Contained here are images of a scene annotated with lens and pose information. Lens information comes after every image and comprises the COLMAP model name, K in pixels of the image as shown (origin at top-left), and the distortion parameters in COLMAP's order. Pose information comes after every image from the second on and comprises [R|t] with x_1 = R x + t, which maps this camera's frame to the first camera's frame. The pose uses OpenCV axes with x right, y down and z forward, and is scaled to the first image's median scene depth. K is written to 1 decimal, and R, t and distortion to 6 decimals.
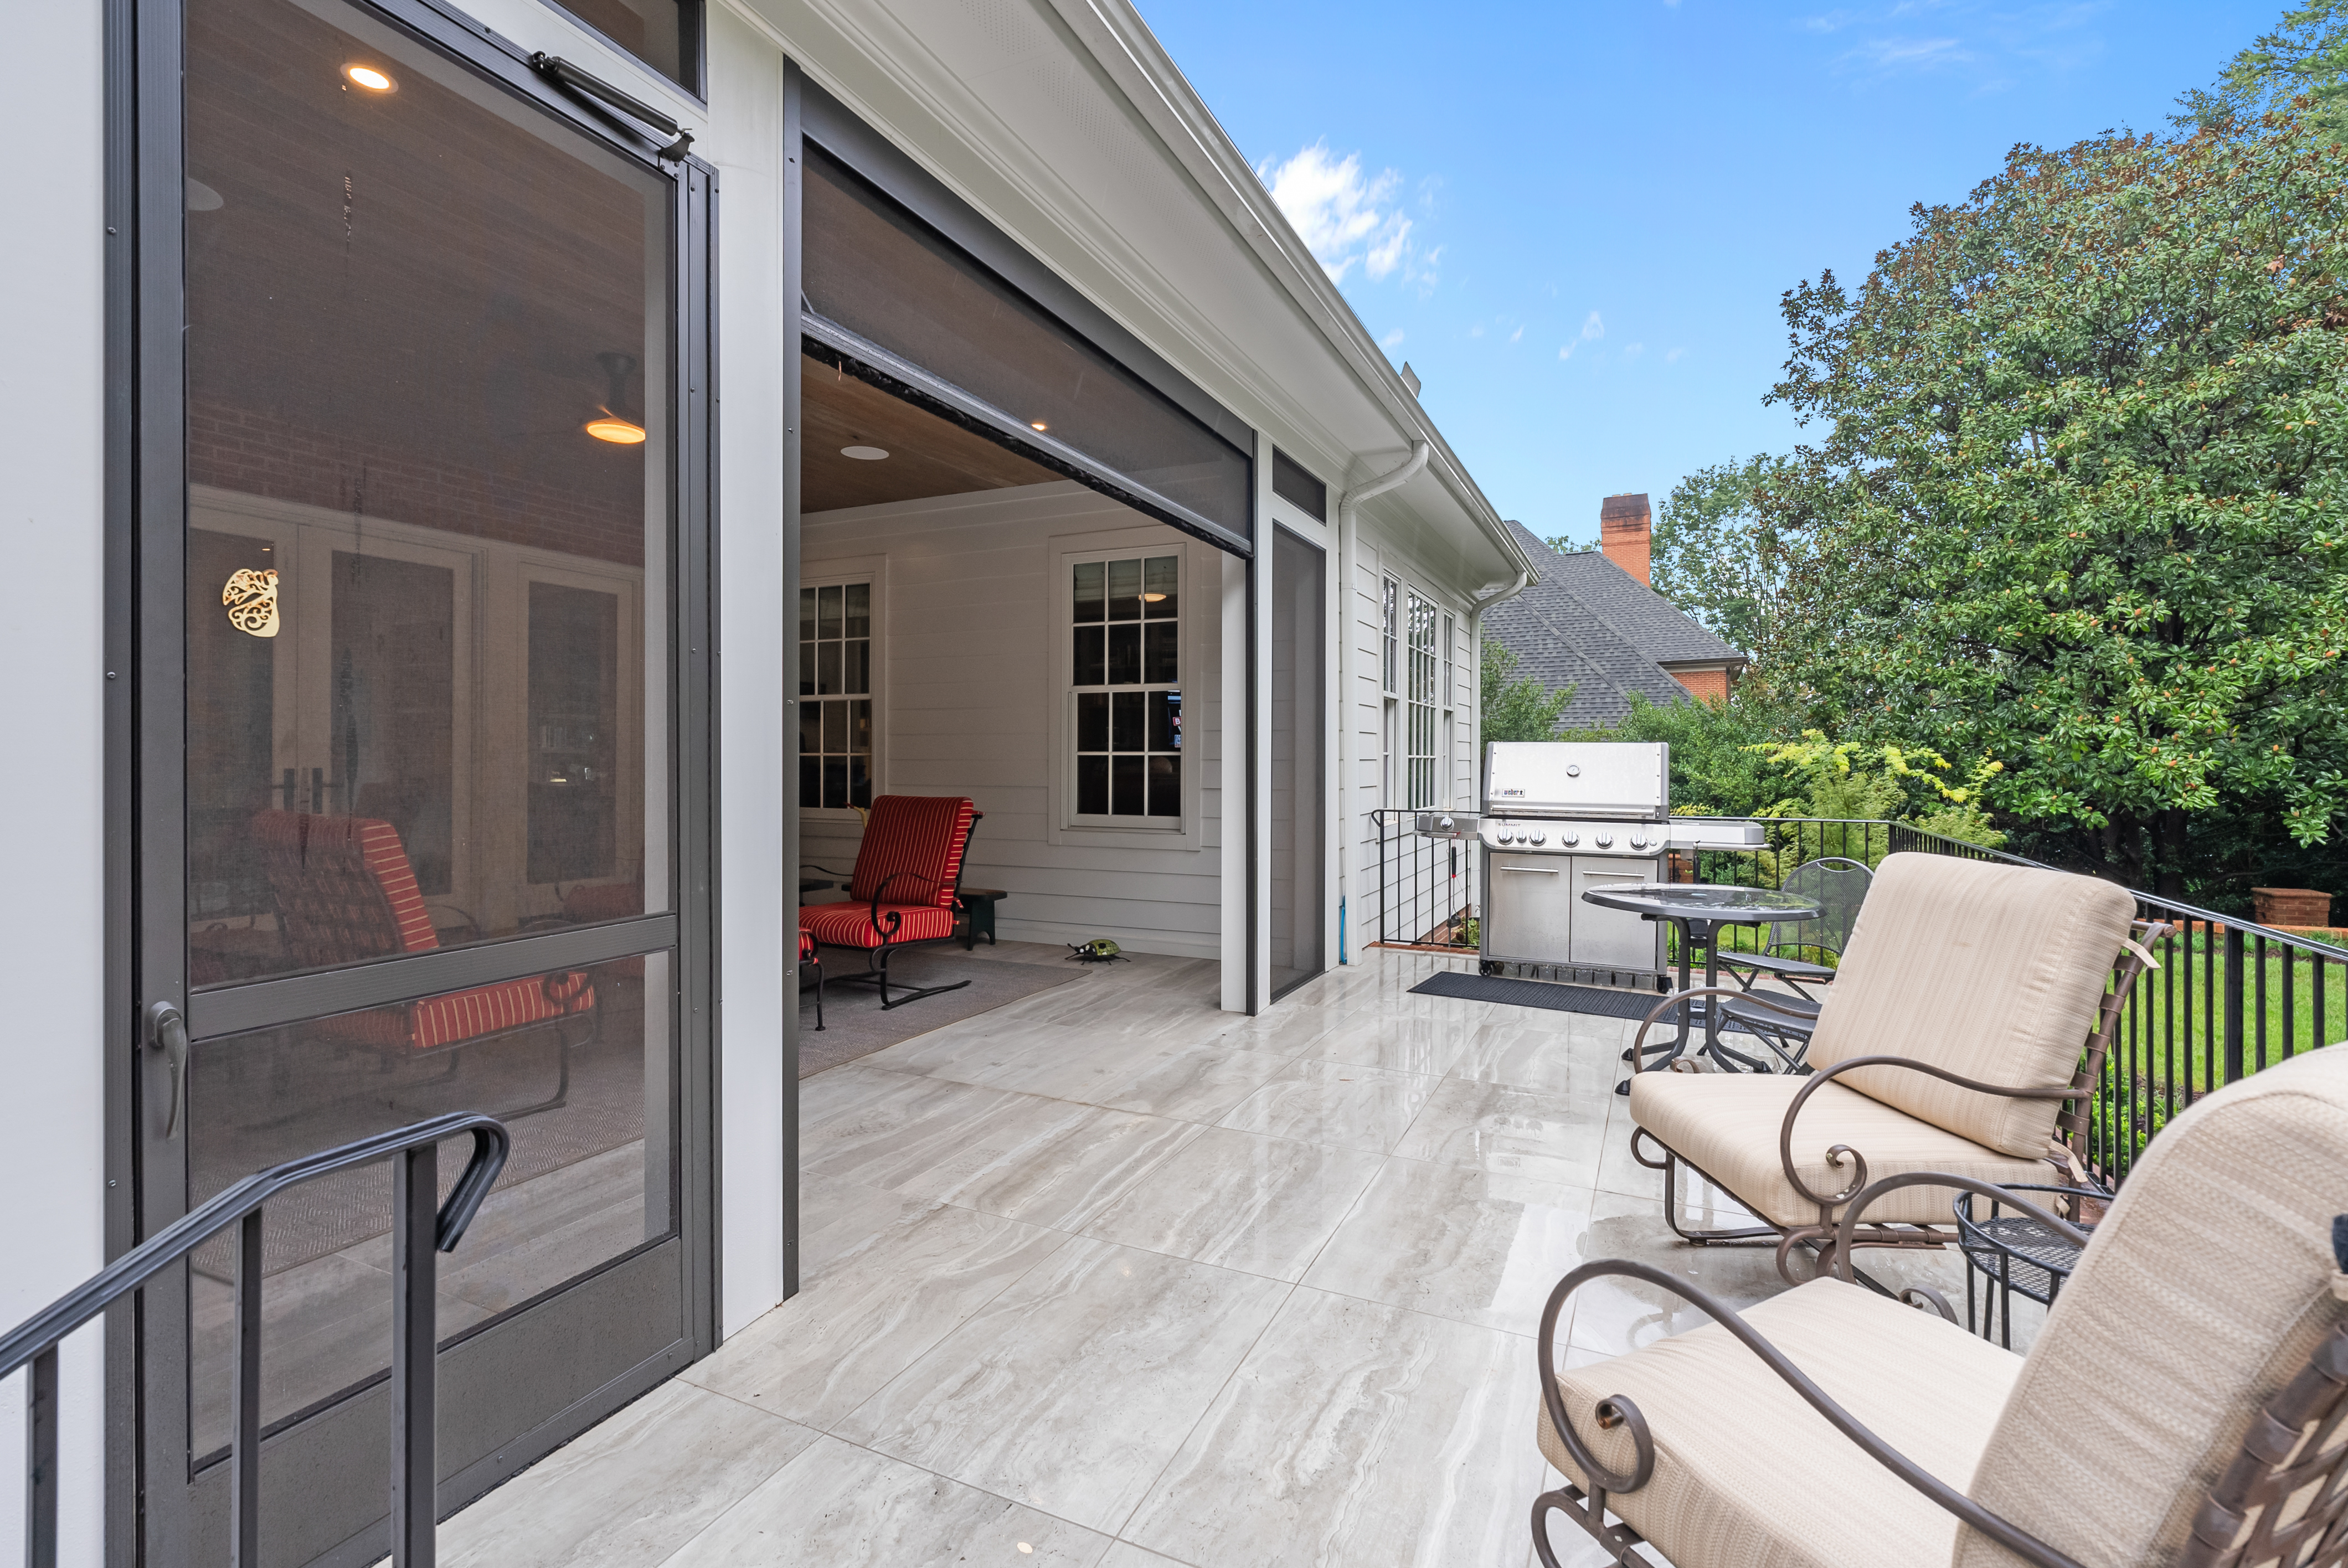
lens RADIAL K [[1048.6, 0, 1188.4], [0, 1048.6, 760.8], [0, 0, 1]] dist [-0.011514, 0.000396]
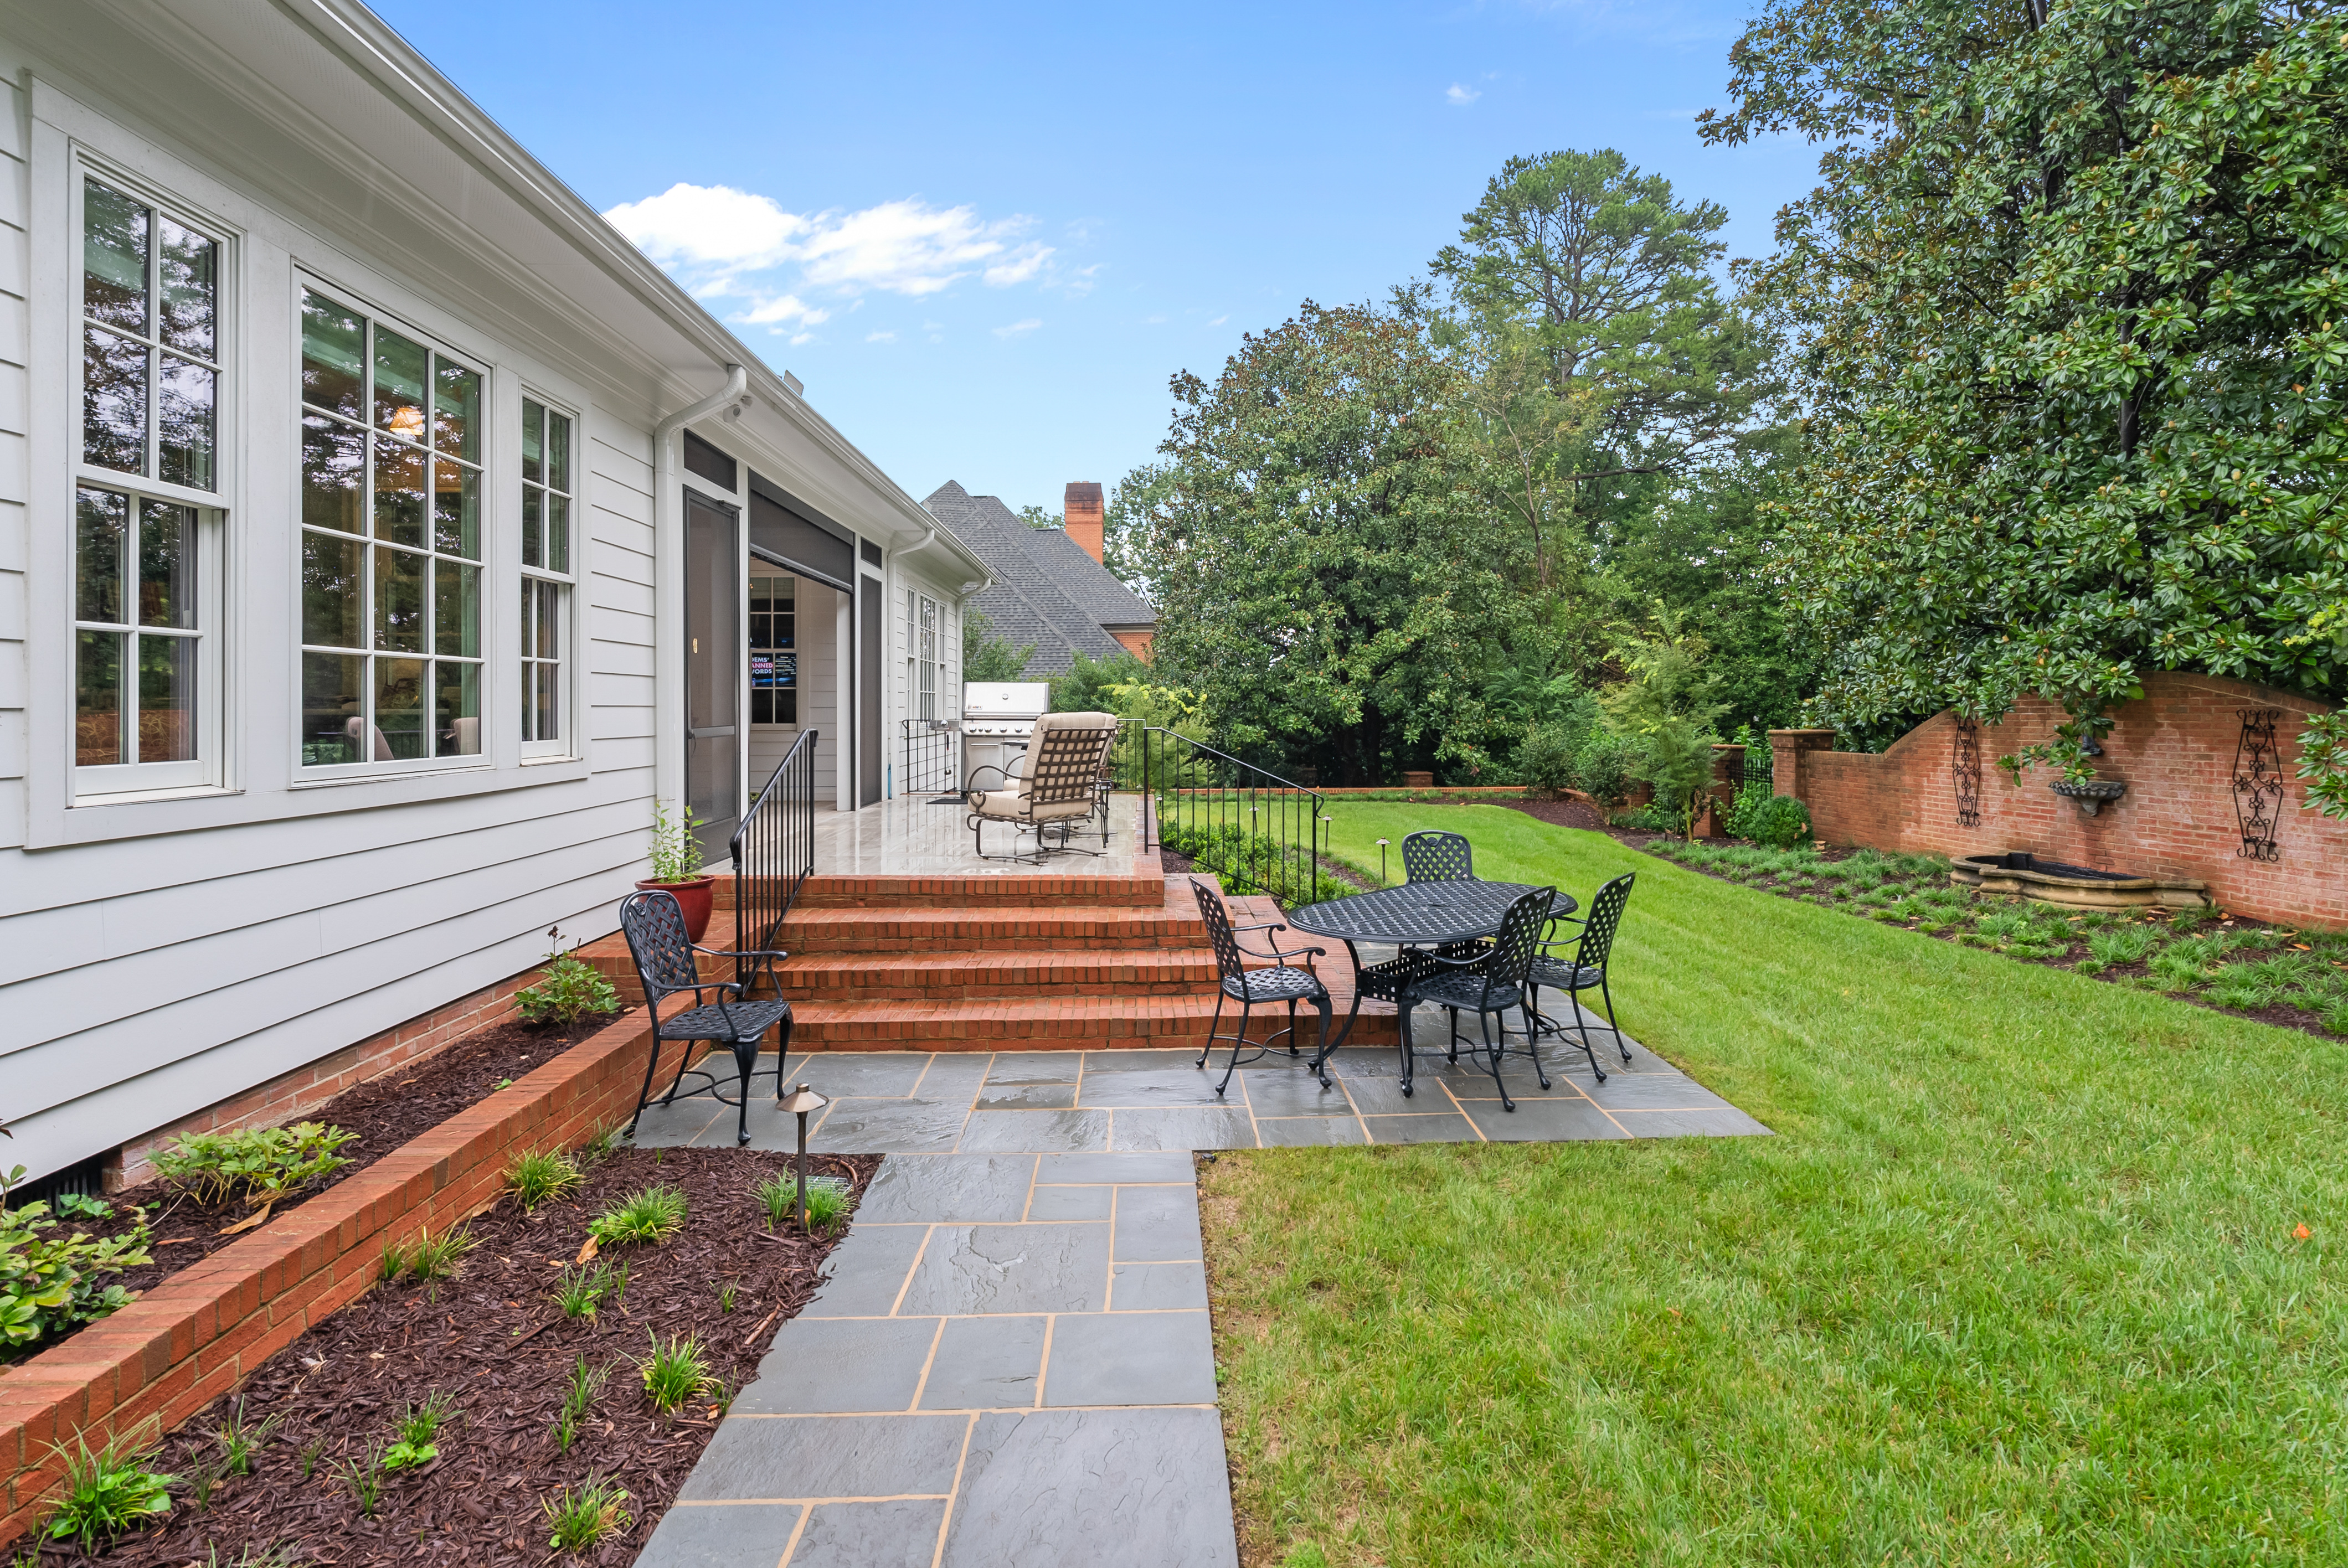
lens RADIAL K [[1048.6, 0, 1181.2], [0, 1048.6, 704.8], [0, 0, 1]] dist [-0.011514, 0.000396]
pose [[0.890044, -0.003122, 0.455864, -0.120610], [0.004124, 0.999991, -0.001204, 0.013670], [-0.455856, 0.002951, 0.890048, -0.452493]]
